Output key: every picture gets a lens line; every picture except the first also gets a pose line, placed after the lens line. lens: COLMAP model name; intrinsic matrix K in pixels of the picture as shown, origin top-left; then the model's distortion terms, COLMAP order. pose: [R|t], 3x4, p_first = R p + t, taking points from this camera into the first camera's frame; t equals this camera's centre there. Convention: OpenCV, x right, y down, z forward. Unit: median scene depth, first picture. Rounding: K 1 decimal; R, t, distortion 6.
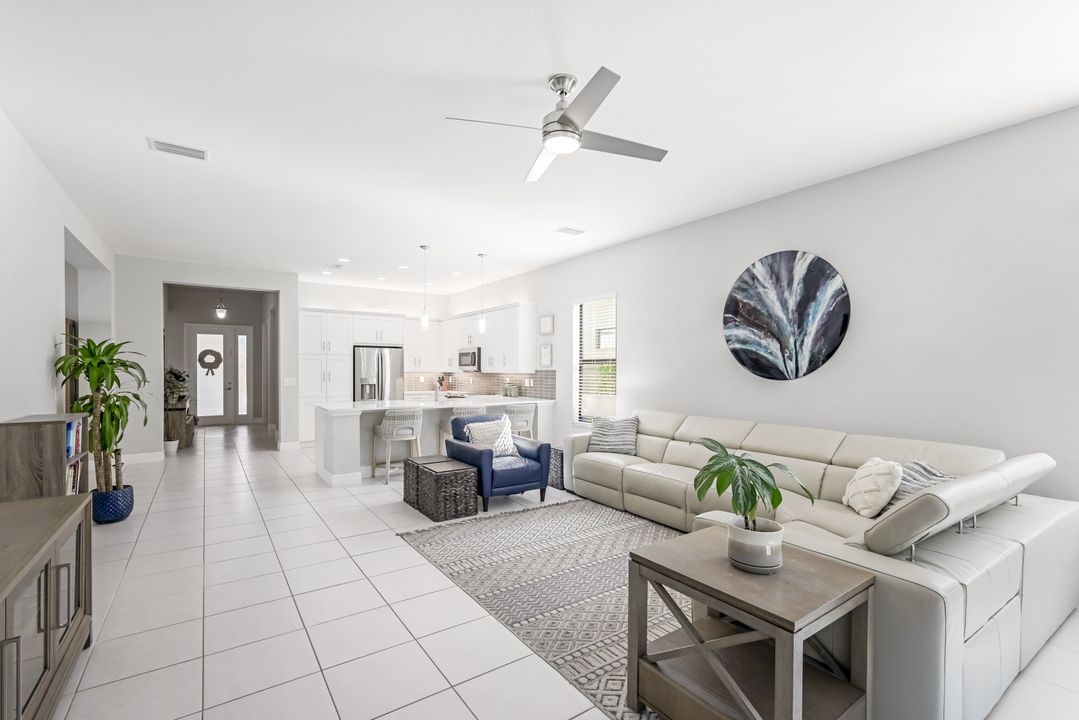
lens RADIAL K [[476.3, 0, 539.9], [0, 476.3, 364.3], [0, 0, 1]] dist [0.001164, 0.000077]
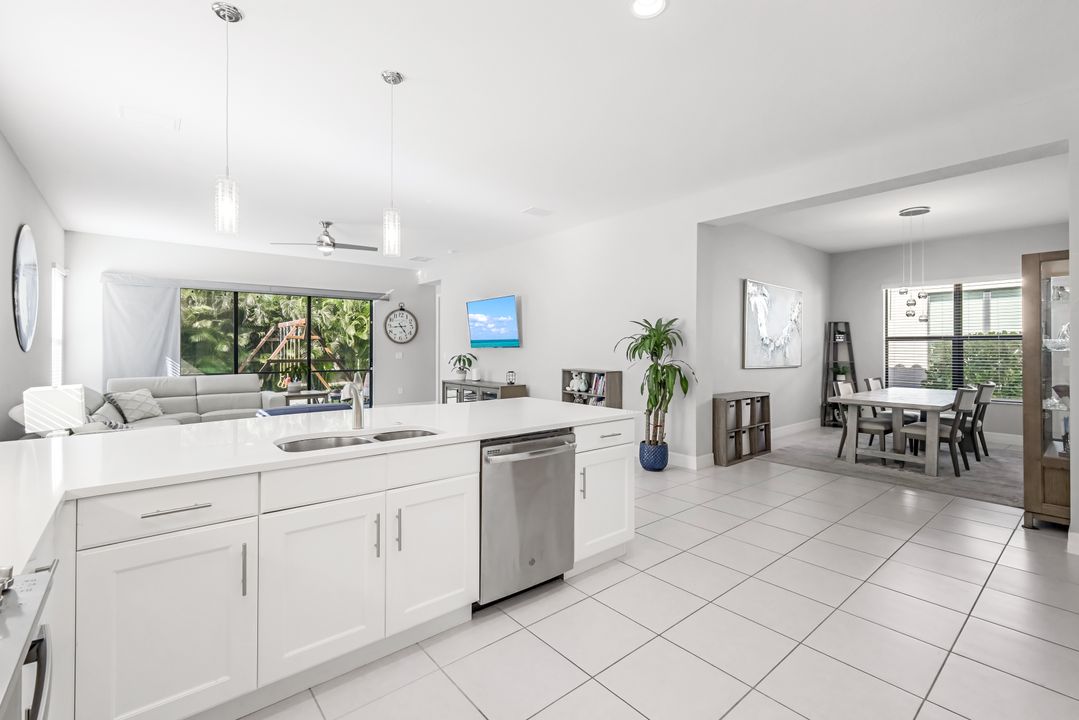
lens RADIAL K [[480.9, 0, 541.9], [0, 480.9, 347.7], [0, 0, 1]] dist [-0.000540, -0.000291]
pose [[-0.996463, -0.002764, -0.083989, -0.293748], [-0.001864, 0.999940, -0.010800, 0.019992], [0.084013, -0.010605, -0.996408, 1.237453]]
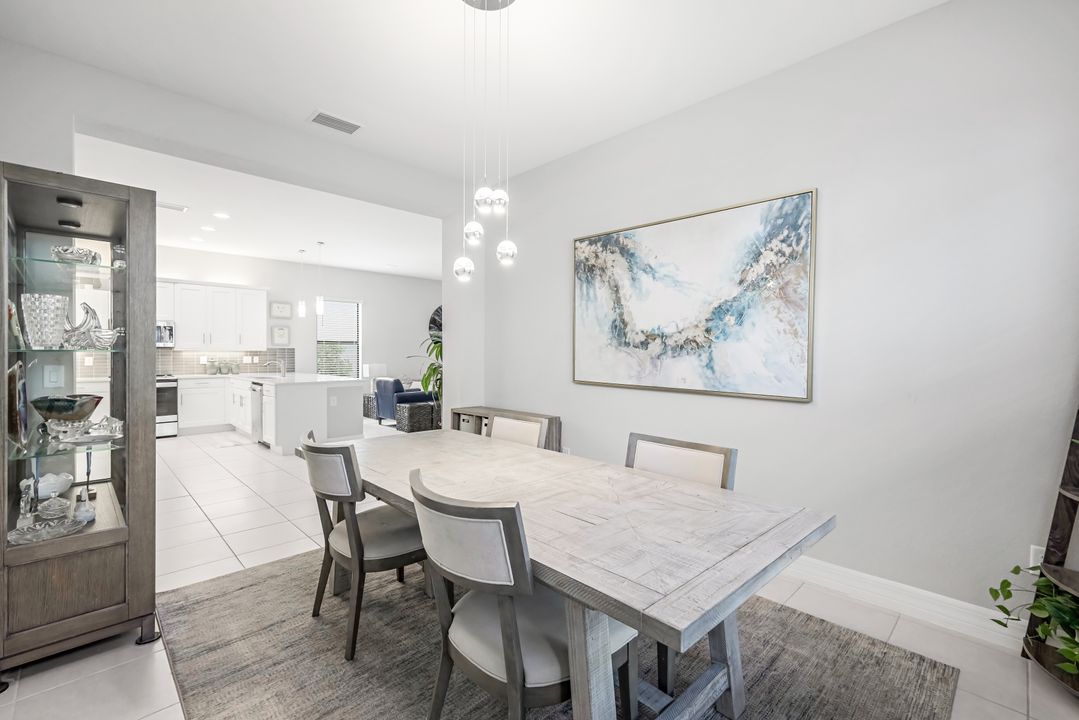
lens RADIAL K [[468.6, 0, 539.5], [0, 468.6, 360.0], [0, 0, 1]] dist [0.000980, 0.000025]
pose [[-0.155106, -0.020184, 0.987692, -1.232713], [-0.016807, 0.999700, 0.017790, 0.009915], [-0.987755, -0.013841, -0.155399, 0.537626]]
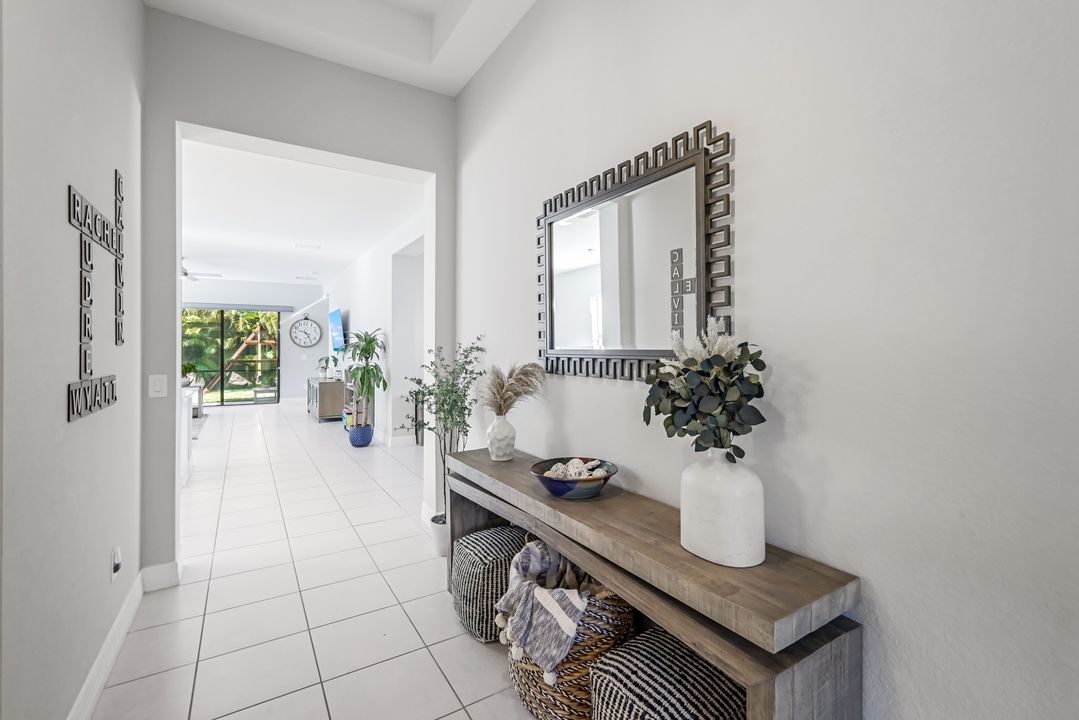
lens RADIAL K [[476.9, 0, 545.5], [0, 476.9, 343.0], [0, 0, 1]] dist [0.003376, 0.000300]
pose [[-0.998912, 0.001029, 0.046628, -0.893876], [0.000029, 0.999770, -0.021458, 0.015592], [-0.046639, -0.021434, -0.998682, 1.437408]]
